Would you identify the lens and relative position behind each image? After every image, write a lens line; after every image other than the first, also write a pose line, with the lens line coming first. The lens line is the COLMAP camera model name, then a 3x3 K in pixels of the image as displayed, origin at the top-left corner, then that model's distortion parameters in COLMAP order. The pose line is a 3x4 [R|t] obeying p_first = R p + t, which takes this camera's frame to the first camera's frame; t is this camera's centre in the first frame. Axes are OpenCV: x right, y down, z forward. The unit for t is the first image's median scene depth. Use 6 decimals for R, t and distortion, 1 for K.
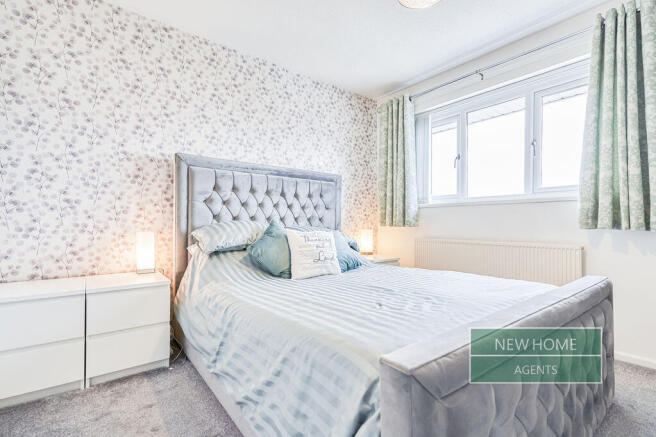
lens RADIAL K [[330.5, 0, 334.9], [0, 330.5, 223.0], [0, 0, 1]] dist [0.036462, 0.000822]
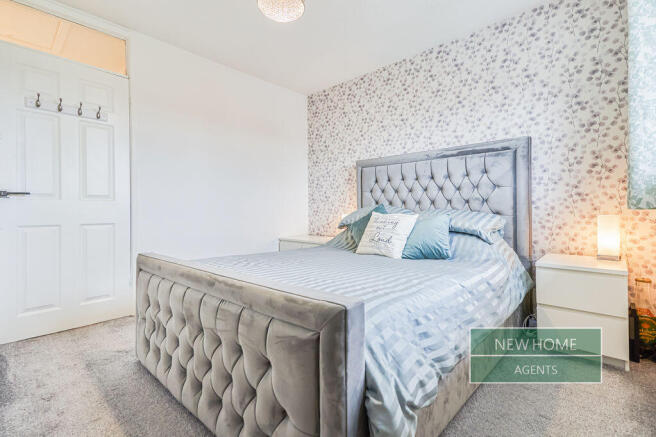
lens RADIAL K [[303.1, 0, 334.1], [0, 303.1, 217.0], [0, 0, 1]] dist [0.013172, 0.000207]
pose [[0.132841, 0.012660, -0.991056, 0.846599], [0.006252, 0.999888, 0.013610, 0.022412], [0.991118, -0.008004, 0.132747, 0.707488]]
